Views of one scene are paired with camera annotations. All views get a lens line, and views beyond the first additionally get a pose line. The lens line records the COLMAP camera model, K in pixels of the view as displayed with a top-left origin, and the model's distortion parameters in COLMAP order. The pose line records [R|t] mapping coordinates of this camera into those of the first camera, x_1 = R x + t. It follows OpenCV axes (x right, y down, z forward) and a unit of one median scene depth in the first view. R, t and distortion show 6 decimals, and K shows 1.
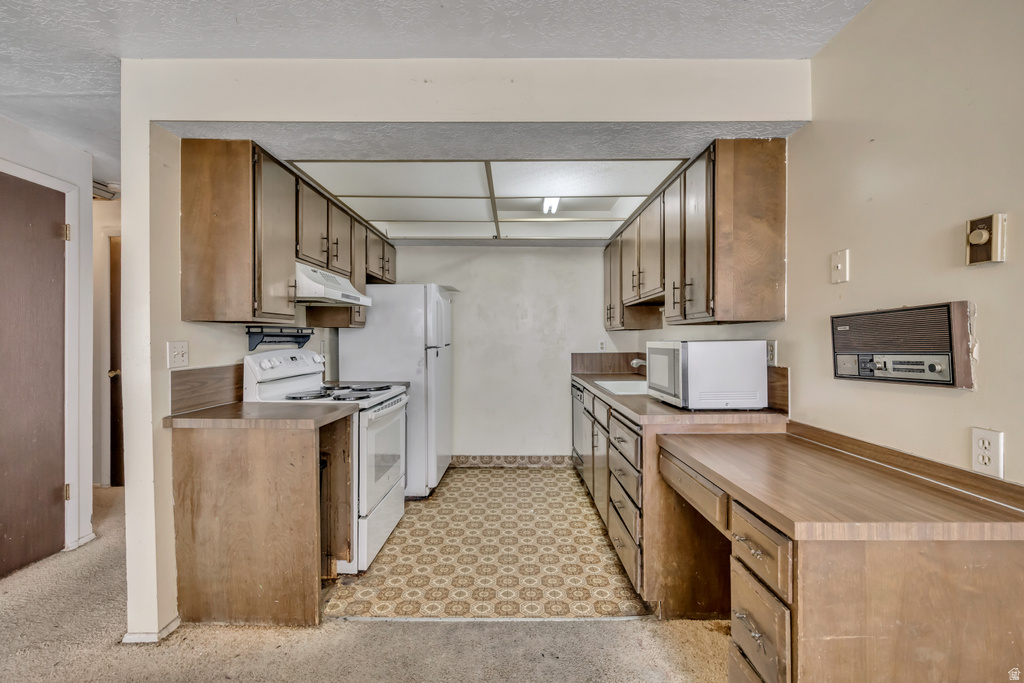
lens RADIAL K [[447.4, 0, 509.4], [0, 447.4, 338.2], [0, 0, 1]] dist [0.001587, 0.000304]
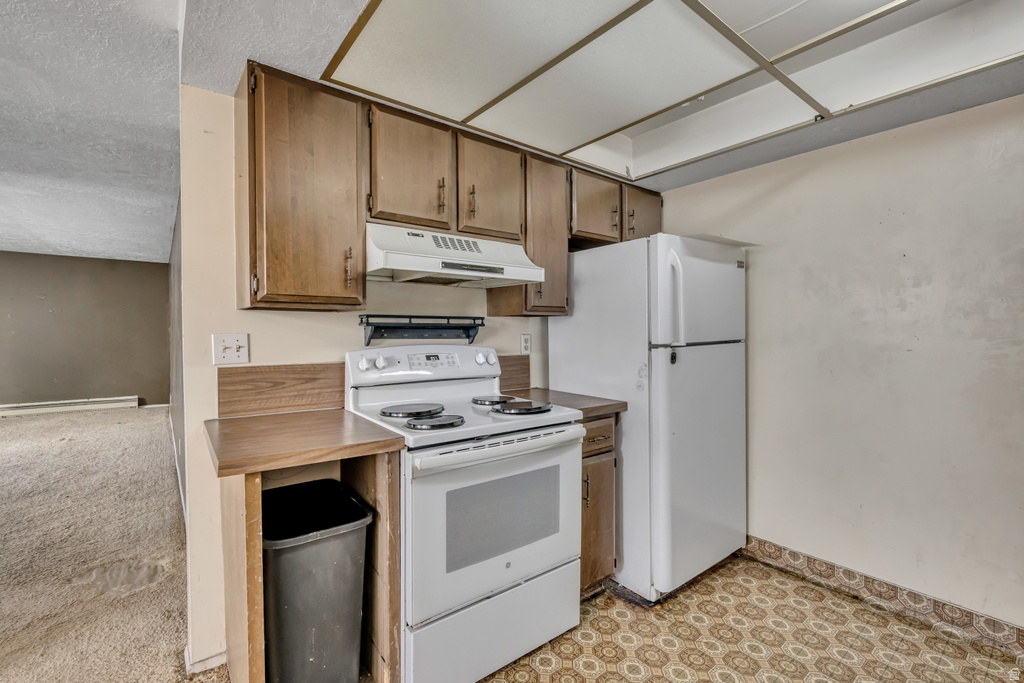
lens RADIAL K [[436.9, 0, 508.0], [0, 436.9, 337.4], [0, 0, 1]] dist [-0.005443, -0.000362]
pose [[0.618774, 0.006036, -0.785546, 0.141944], [0.001513, 0.999959, 0.008875, 0.004287], [0.785568, -0.006681, 0.618739, 0.505061]]
